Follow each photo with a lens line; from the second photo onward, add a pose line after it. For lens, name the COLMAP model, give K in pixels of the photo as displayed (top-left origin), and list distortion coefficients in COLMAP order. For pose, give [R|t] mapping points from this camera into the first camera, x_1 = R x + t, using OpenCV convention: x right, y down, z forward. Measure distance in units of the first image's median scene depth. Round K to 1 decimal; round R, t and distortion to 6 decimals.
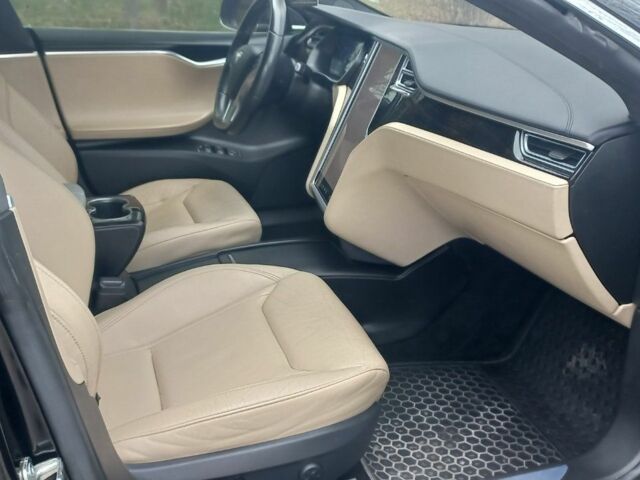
lens RADIAL K [[749.4, 0, 327.6], [0, 749.4, 240.5], [0, 0, 1]] dist [0.084778, -0.047021]
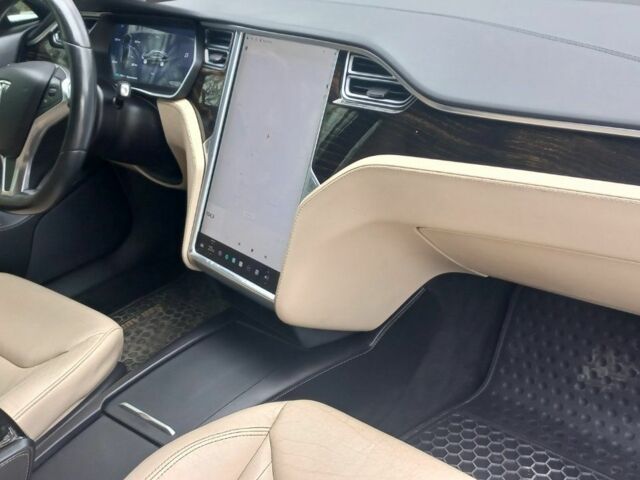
lens RADIAL K [[749.4, 0, 327.6], [0, 749.4, 240.5], [0, 0, 1]] dist [0.084778, -0.047021]
pose [[0.852291, -0.295405, 0.431667, -0.236262], [0.259785, 0.955340, 0.140847, -0.170721], [-0.453996, -0.007902, 0.890969, 0.377875]]
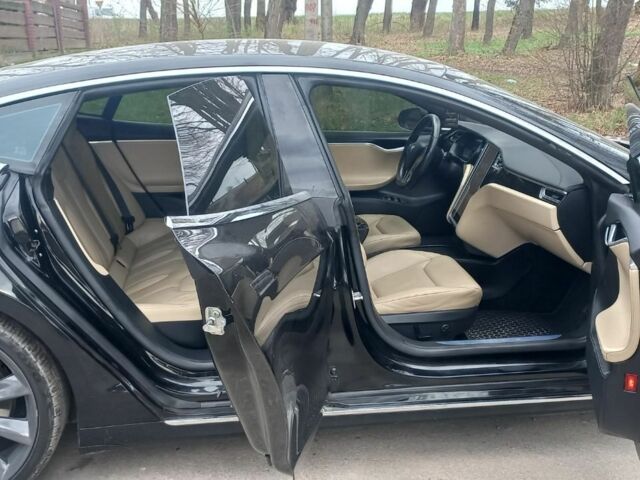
lens RADIAL K [[749.4, 0, 327.6], [0, 749.4, 240.5], [0, 0, 1]] dist [0.084778, -0.047021]
pose [[0.983560, 0.037855, -0.176572, 0.013526], [-0.053544, 0.994945, -0.084957, 0.181985], [0.172463, 0.093015, 0.980614, -0.995392]]
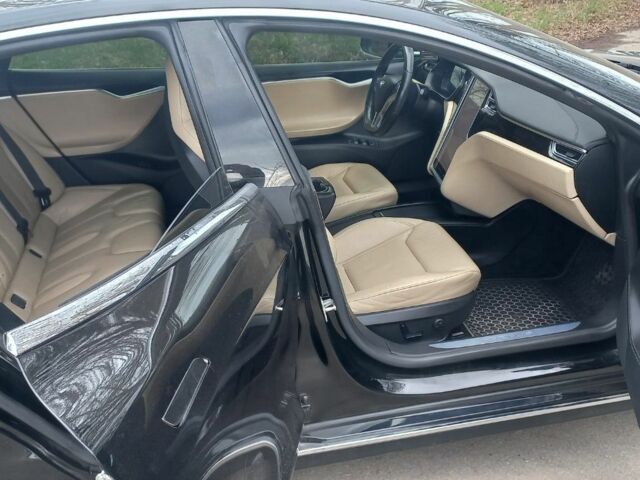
lens RADIAL K [[749.4, 0, 327.6], [0, 749.4, 240.5], [0, 0, 1]] dist [0.084778, -0.047021]
pose [[0.991610, -0.010232, -0.128863, -0.039075], [0.016177, 0.998848, 0.045172, 0.004882], [0.128252, -0.046877, 0.990633, -0.656470]]
